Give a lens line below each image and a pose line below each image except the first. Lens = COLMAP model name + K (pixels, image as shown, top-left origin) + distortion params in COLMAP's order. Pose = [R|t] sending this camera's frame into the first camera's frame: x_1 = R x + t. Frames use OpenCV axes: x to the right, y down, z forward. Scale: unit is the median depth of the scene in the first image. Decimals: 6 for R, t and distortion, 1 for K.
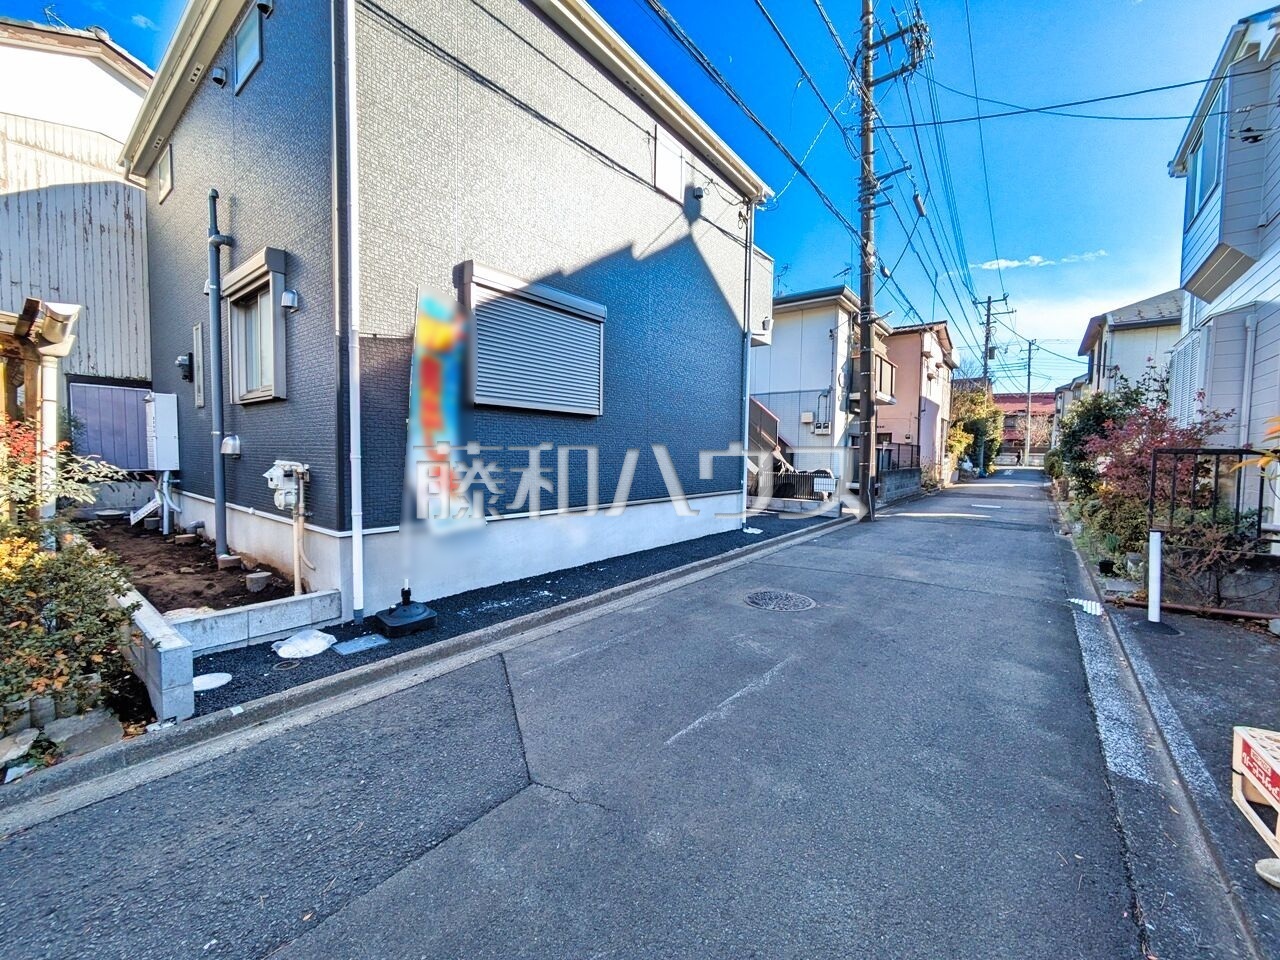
lens RADIAL K [[505.9, 0, 644.1], [0, 505.9, 476.2], [0, 0, 1]] dist [-0.001282, 0.001511]
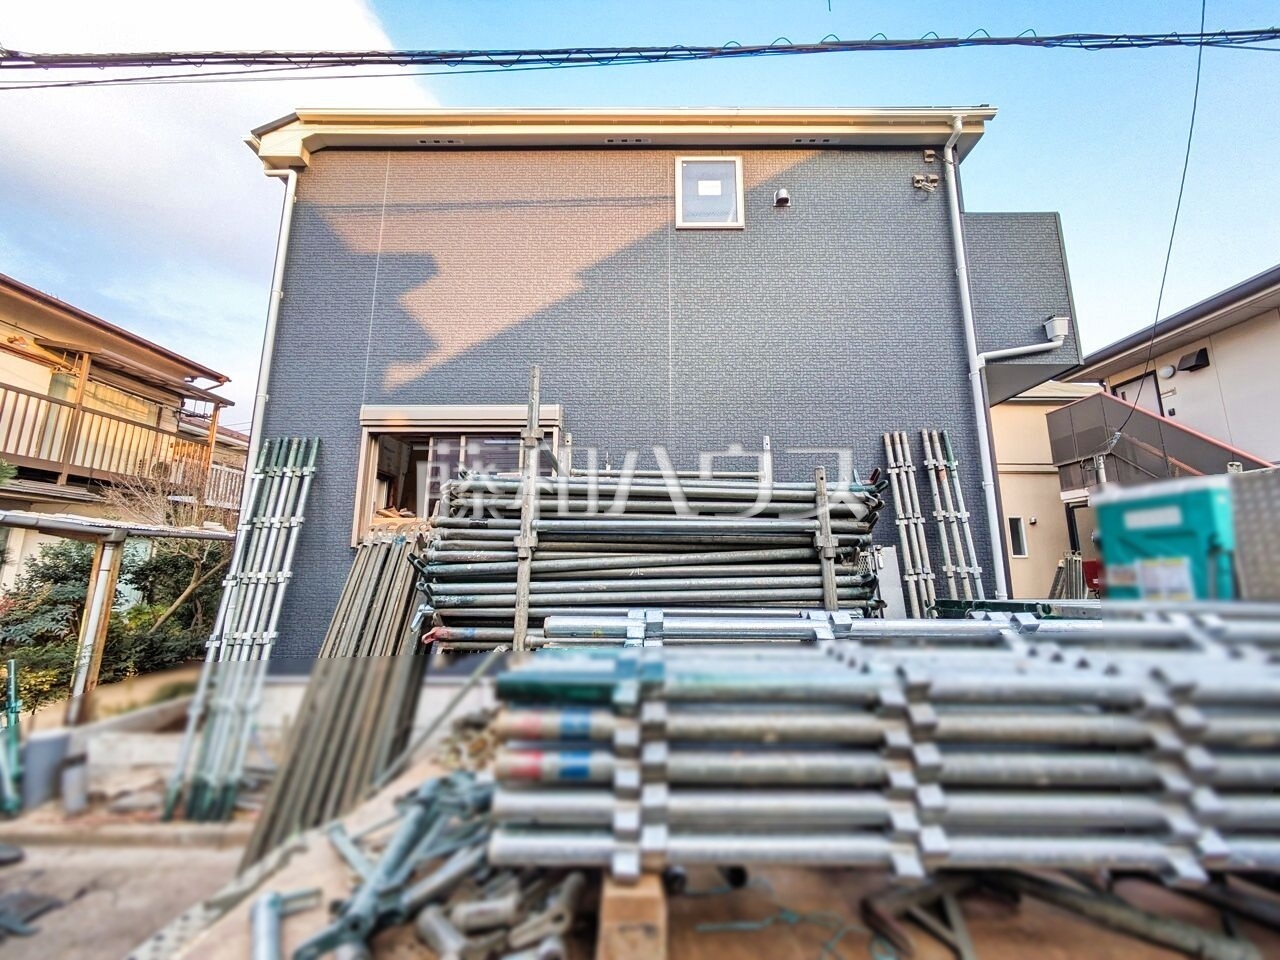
lens RADIAL K [[505.9, 0, 643.4], [0, 505.9, 476.9], [0, 0, 1]] dist [-0.001282, 0.001511]
pose [[0.611628, -0.158208, -0.775166, 0.558761], [-0.027752, 0.974908, -0.220872, -0.060956], [0.790659, 0.156604, 0.591890, 0.642249]]
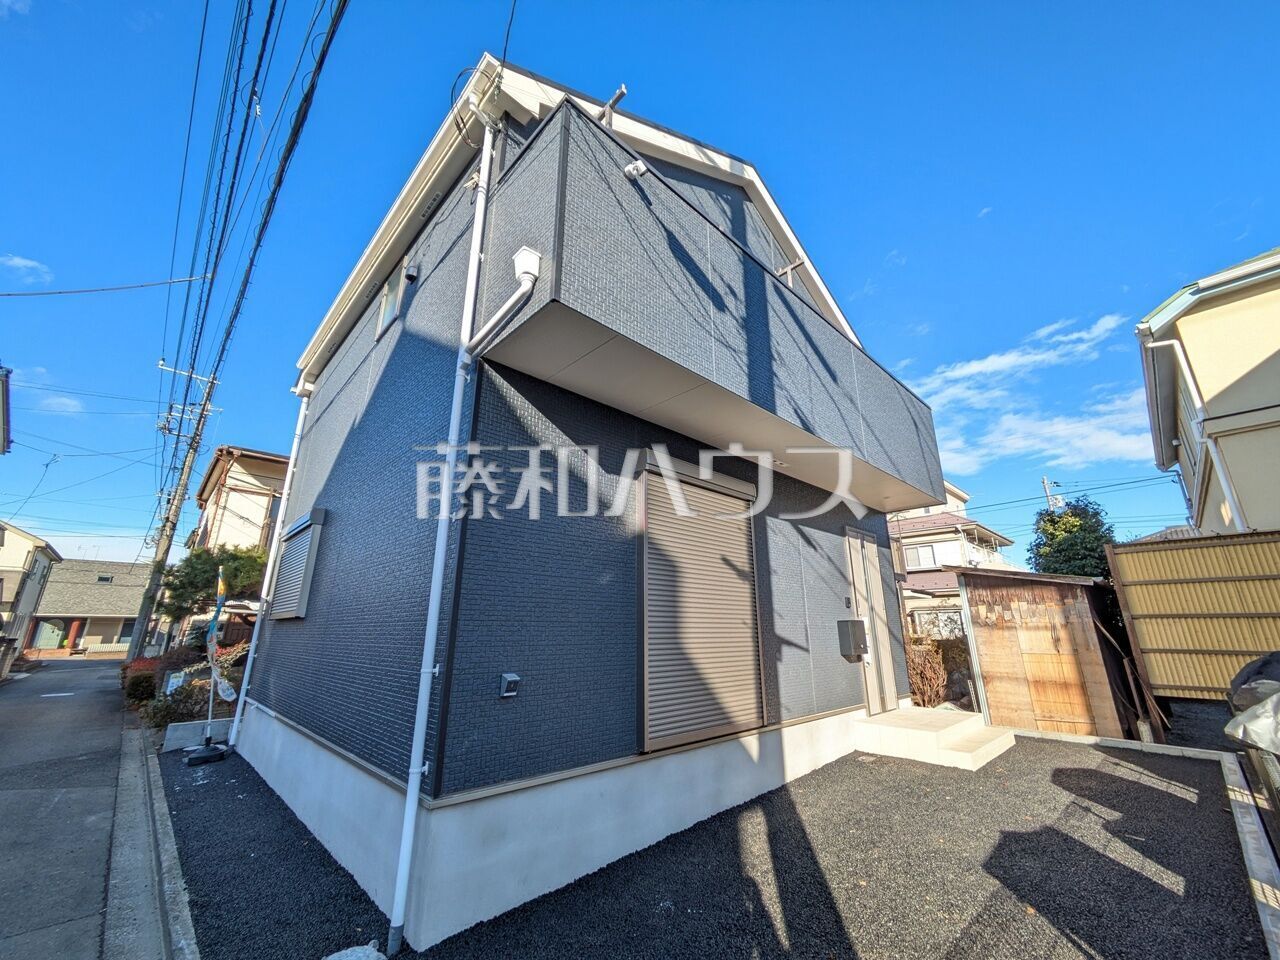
lens RADIAL K [[505.9, 0, 643.3], [0, 505.9, 477.9], [0, 0, 1]] dist [-0.001282, 0.001511]
pose [[-0.140635, -0.303879, -0.942274, 0.793554], [-0.045928, 0.952710, -0.300390, -0.110224], [0.988996, 0.001032, -0.147941, 1.756330]]
